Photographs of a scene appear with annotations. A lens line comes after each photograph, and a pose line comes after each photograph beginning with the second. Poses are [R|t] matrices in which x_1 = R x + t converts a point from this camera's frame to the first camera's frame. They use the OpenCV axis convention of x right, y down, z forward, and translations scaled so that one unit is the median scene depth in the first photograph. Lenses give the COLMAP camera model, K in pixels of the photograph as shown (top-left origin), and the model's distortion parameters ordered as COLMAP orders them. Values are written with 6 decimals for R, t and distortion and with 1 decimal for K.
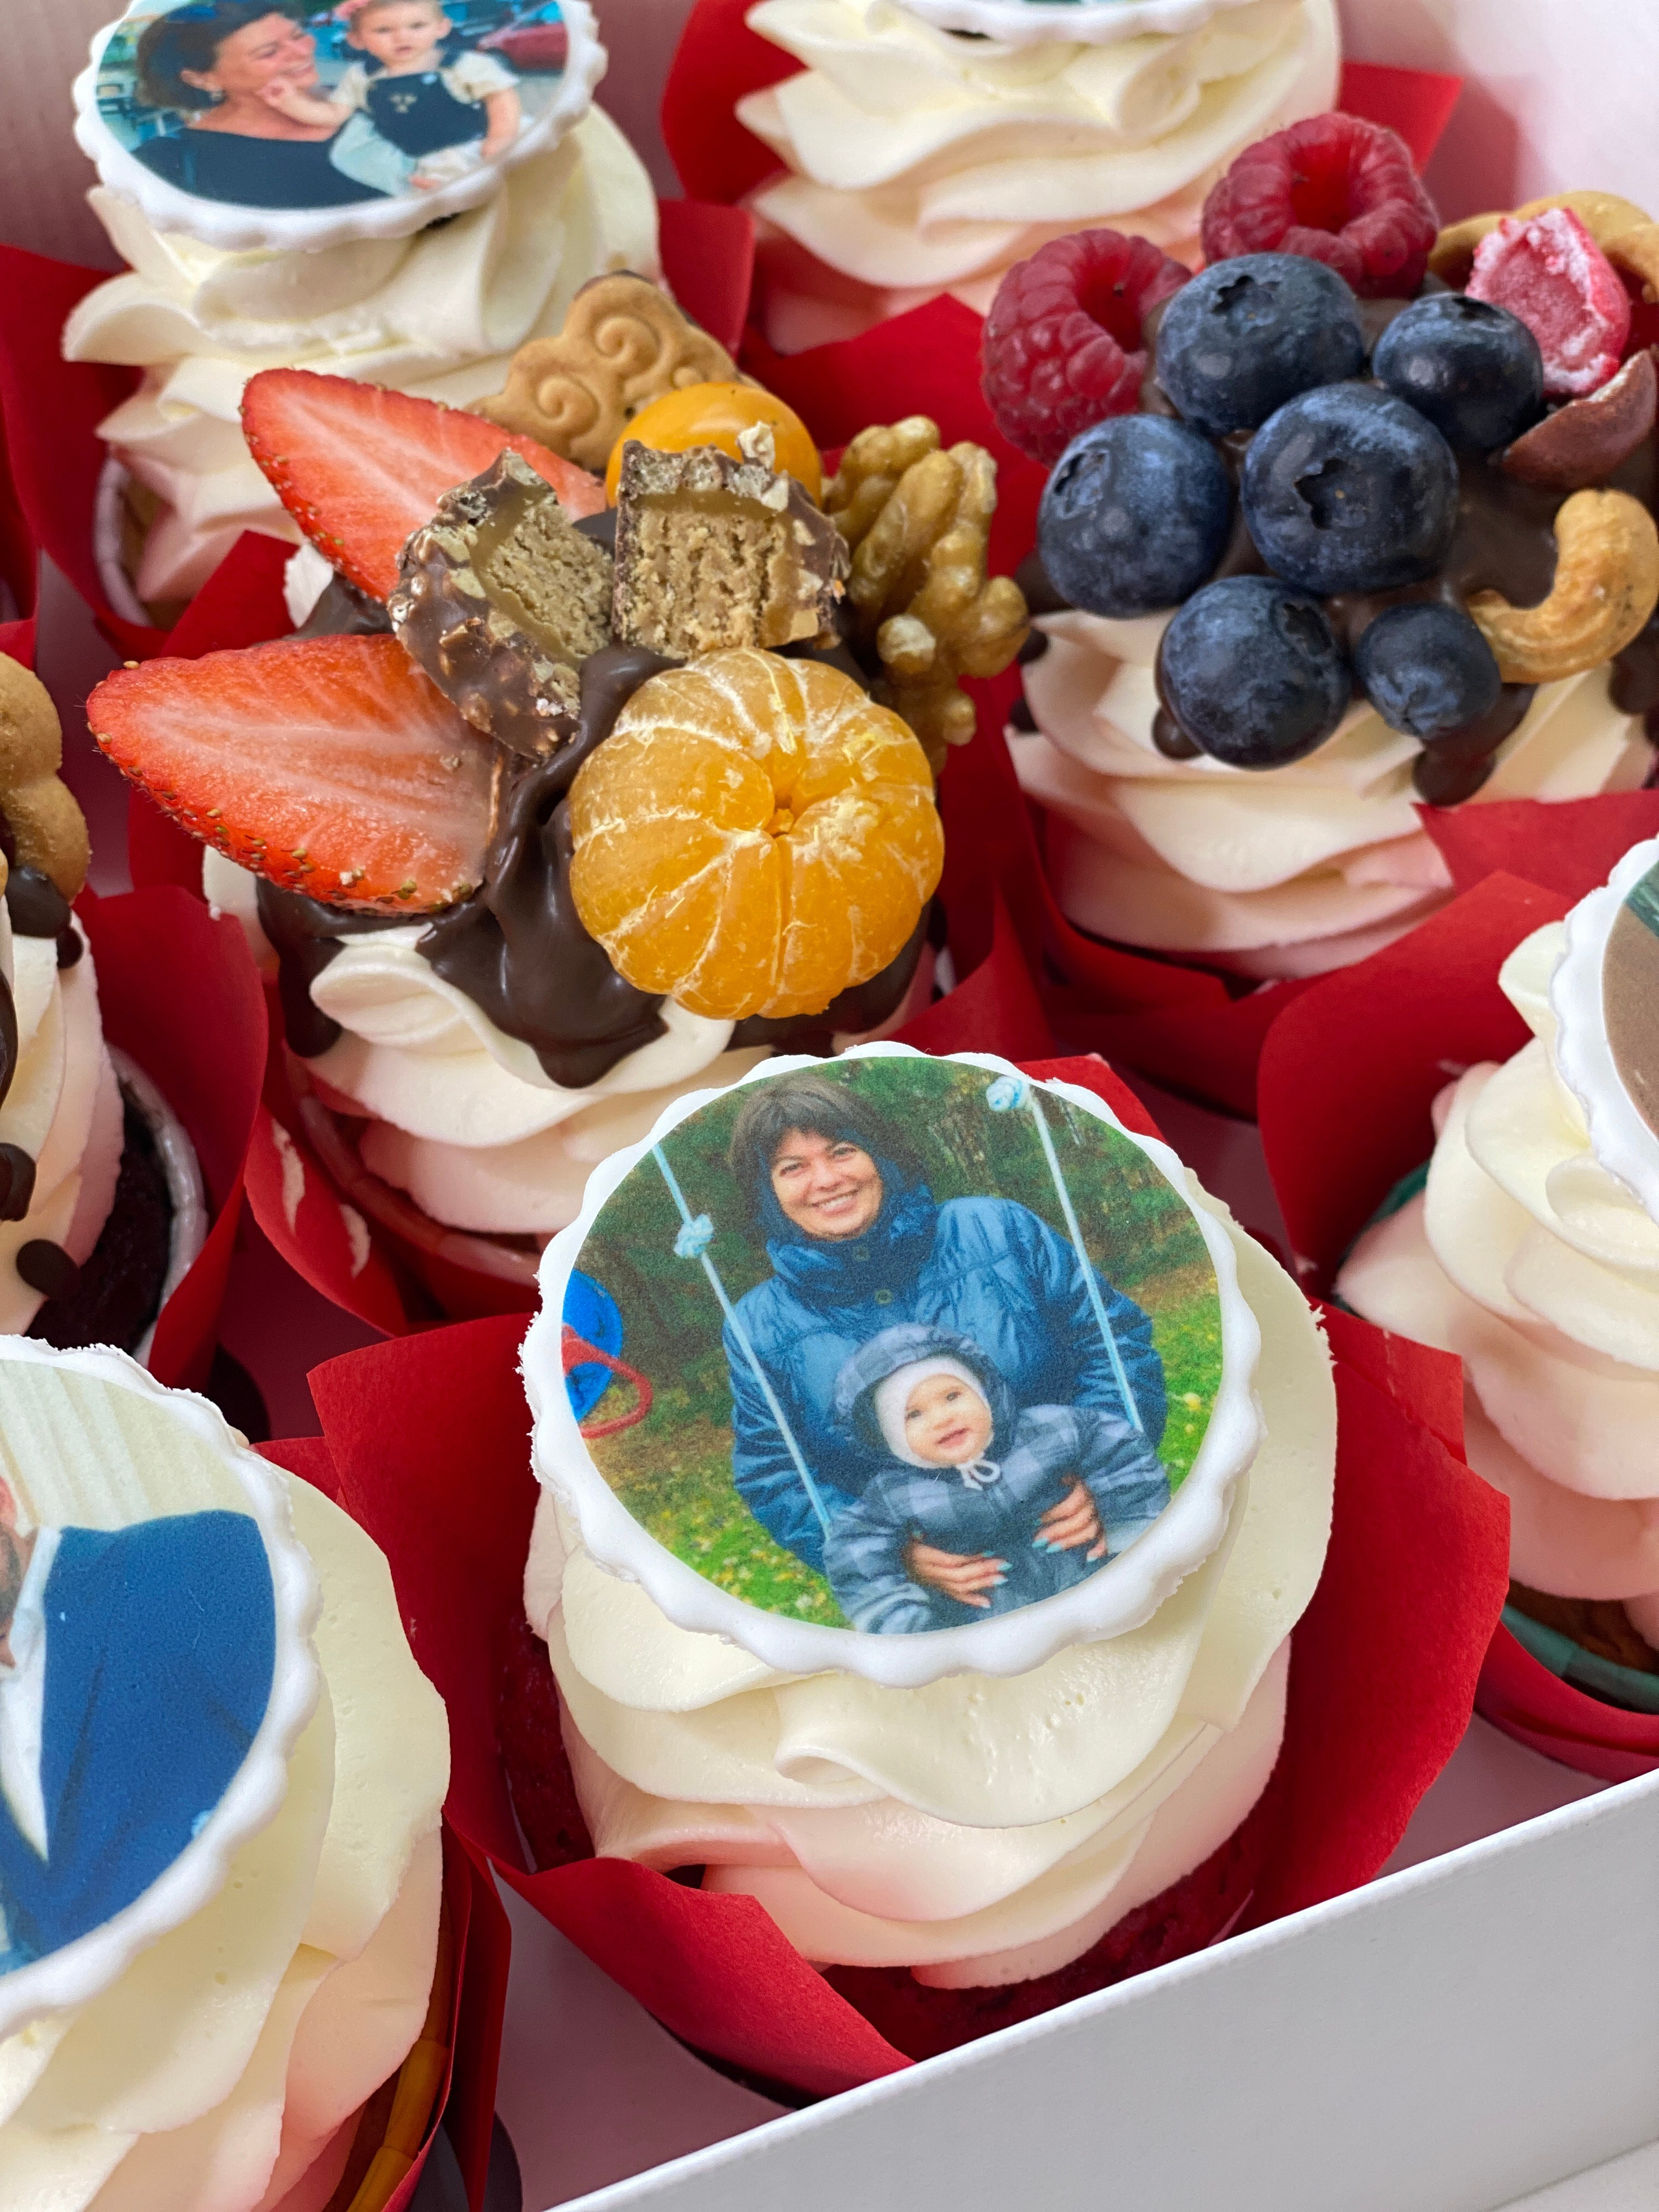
lens RADIAL K [[3410.0, 0, 829.5], [0, 3410.0, 1106.0], [0, 0, 1]] dist [0.025174, 0.057526]
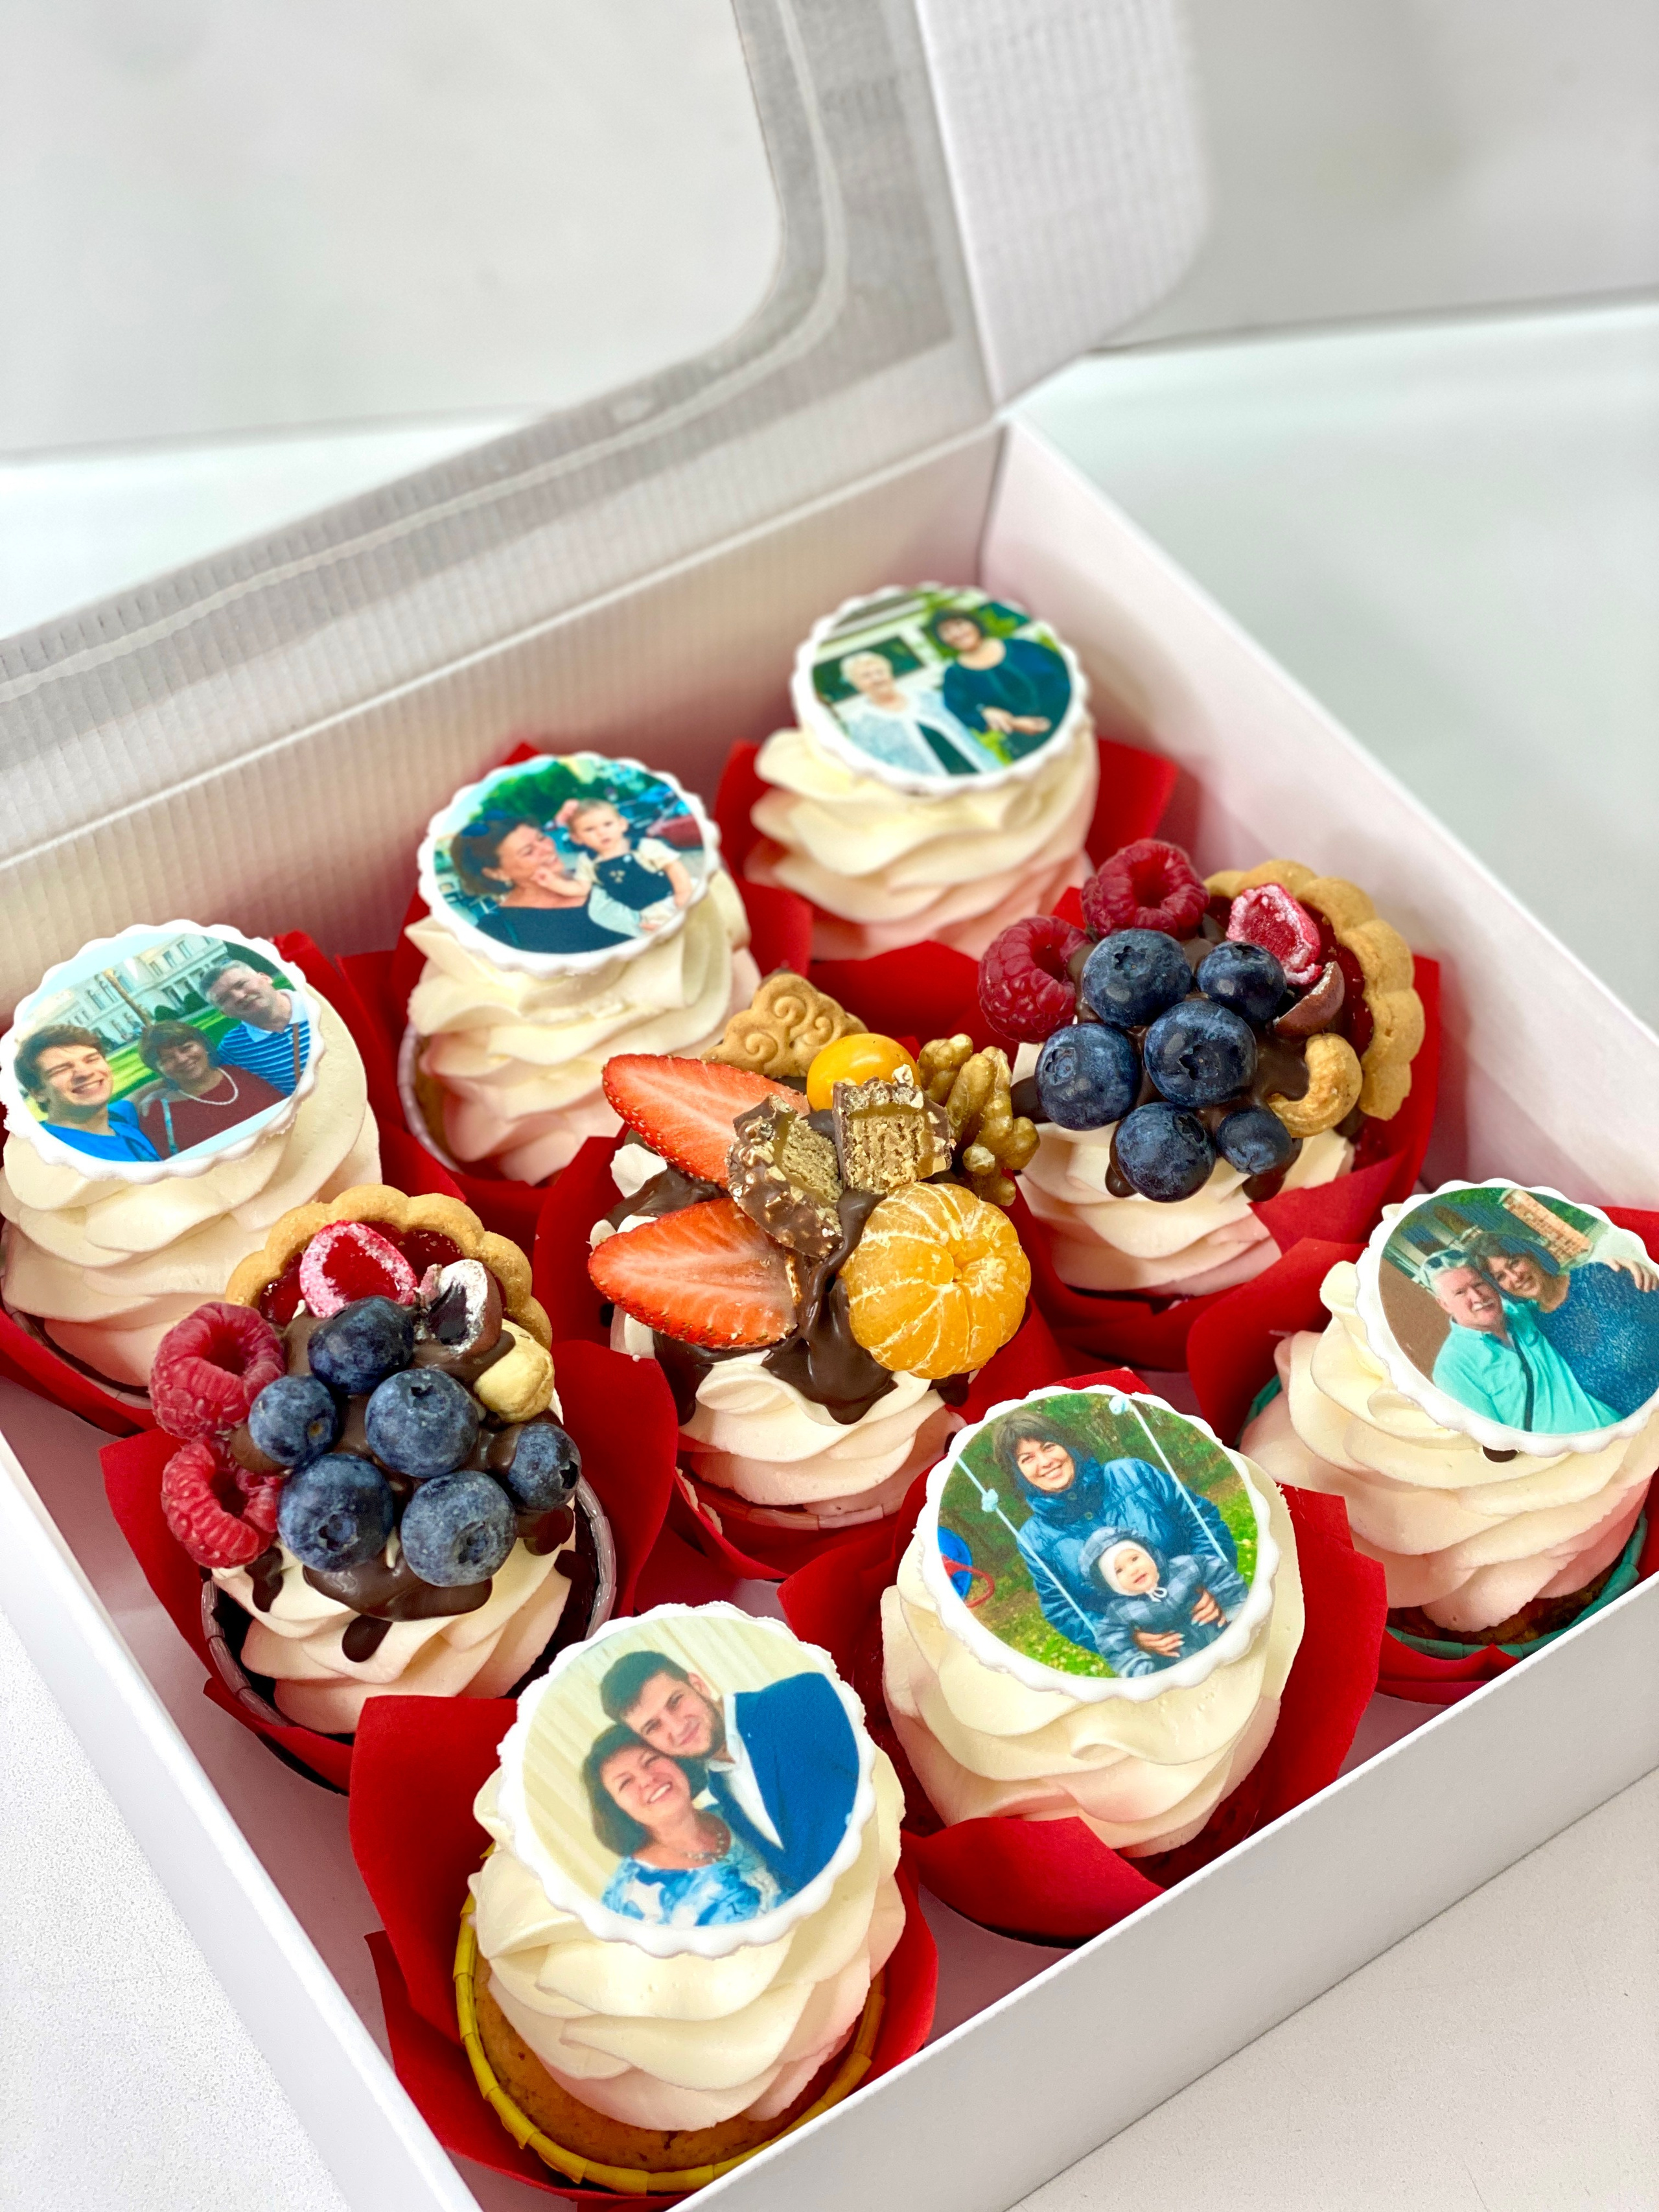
lens RADIAL K [[3329.2, 0, 829.5], [0, 3329.2, 1106.0], [0, 0, 1]] dist [-0.012614, 1.616869]
pose [[0.975624, -0.139232, 0.169623, -0.379553], [0.144306, 0.989371, -0.017901, -0.150041], [-0.165328, 0.041943, 0.985346, -0.824206]]
